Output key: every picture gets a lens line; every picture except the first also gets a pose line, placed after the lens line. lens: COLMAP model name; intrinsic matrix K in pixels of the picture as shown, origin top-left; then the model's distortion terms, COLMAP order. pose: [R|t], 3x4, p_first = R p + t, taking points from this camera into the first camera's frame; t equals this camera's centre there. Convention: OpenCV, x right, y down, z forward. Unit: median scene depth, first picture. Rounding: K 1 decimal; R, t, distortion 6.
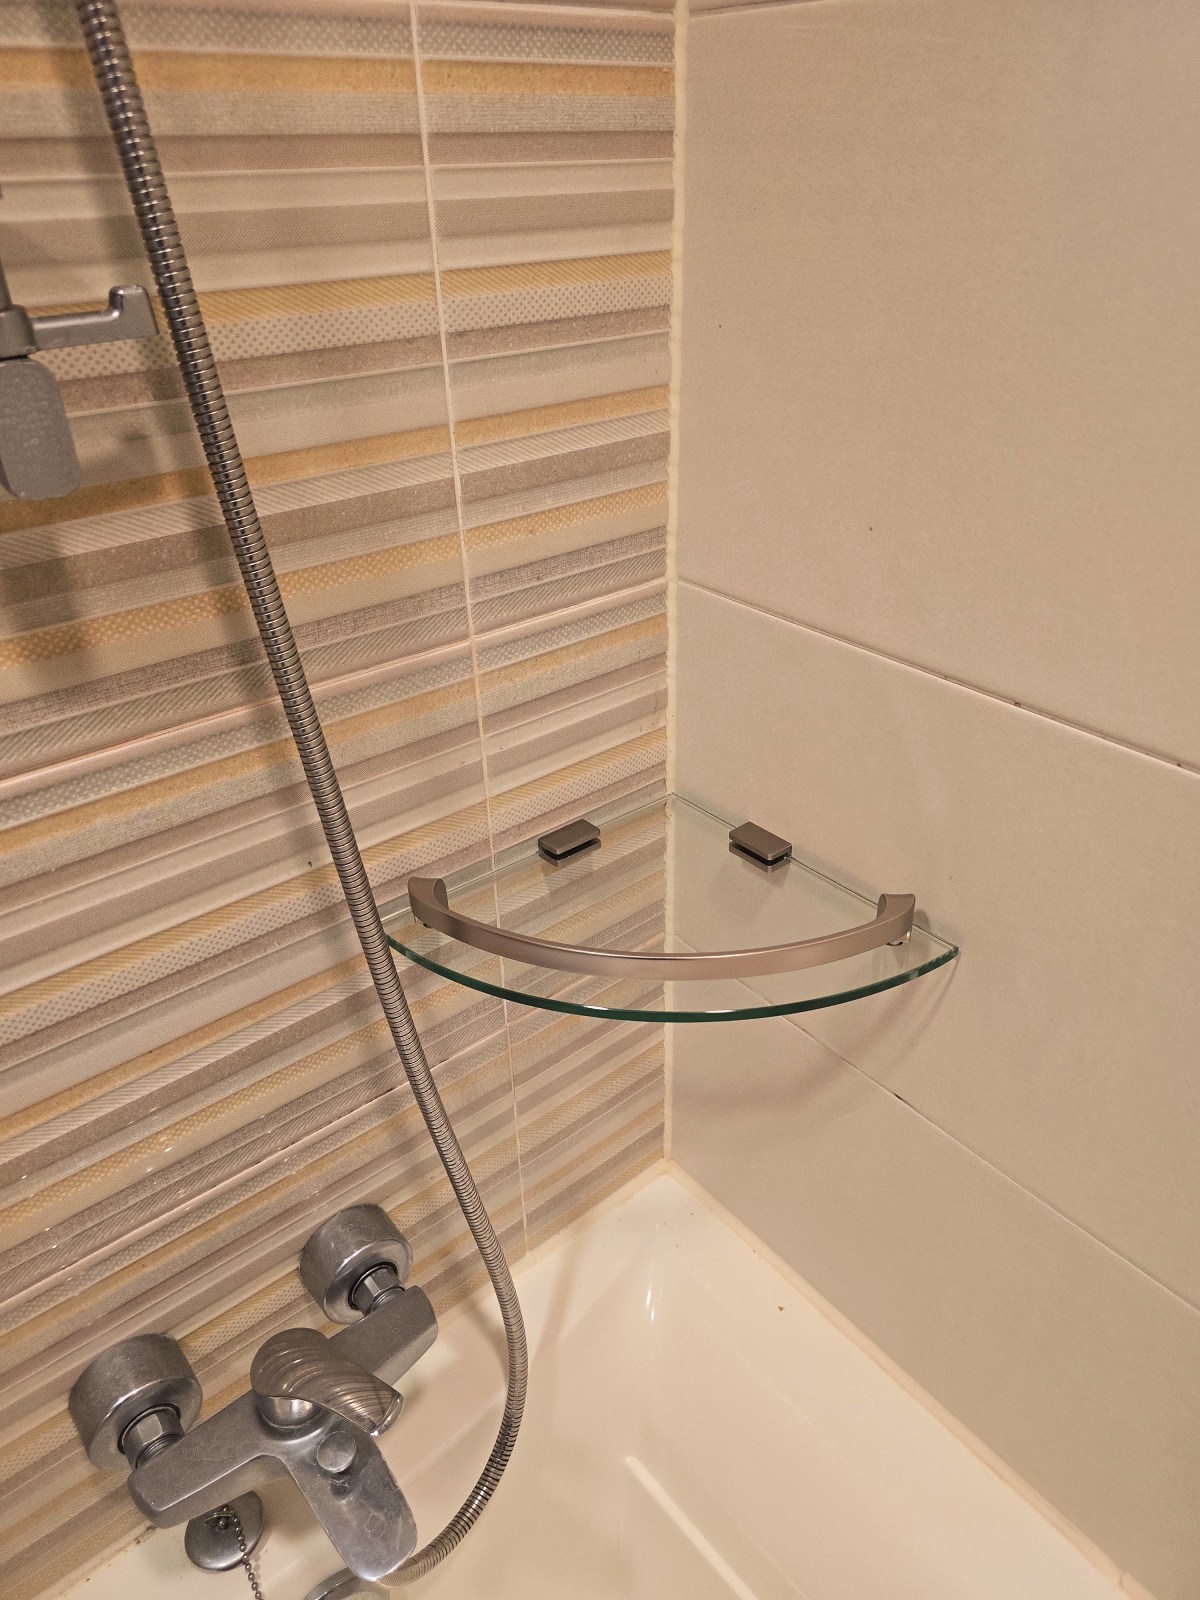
lens RADIAL K [[1122.1, 0, 601.9], [0, 1122.1, 810.6], [0, 0, 1]] dist [0.031723, -0.040869]
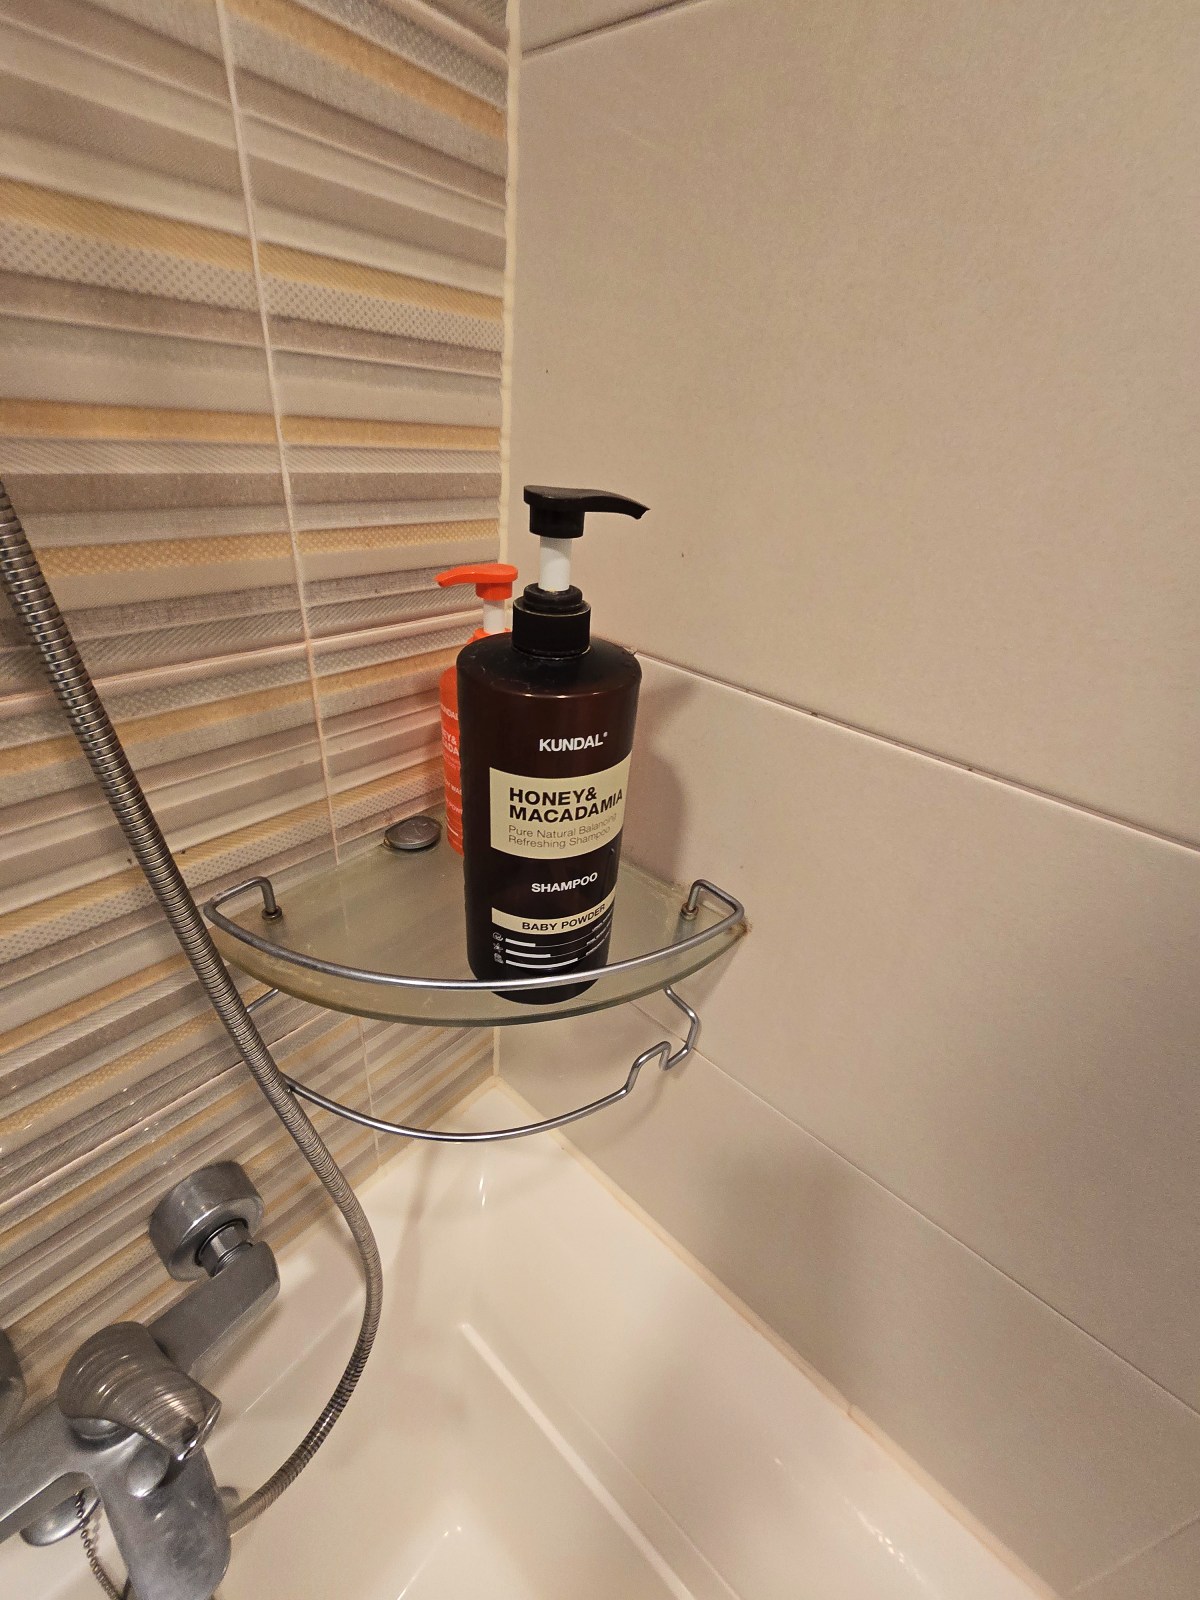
lens RADIAL K [[661.1, 0, 579.3], [0, 661.1, 789.3], [0, 0, 1]] dist [-0.012175, 0.003954]
pose [[0.984744, 0.008856, 0.173784, 0.027864], [-0.005351, 0.999773, -0.020626, -0.005666], [-0.173928, 0.019382, 0.984568, 0.369243]]
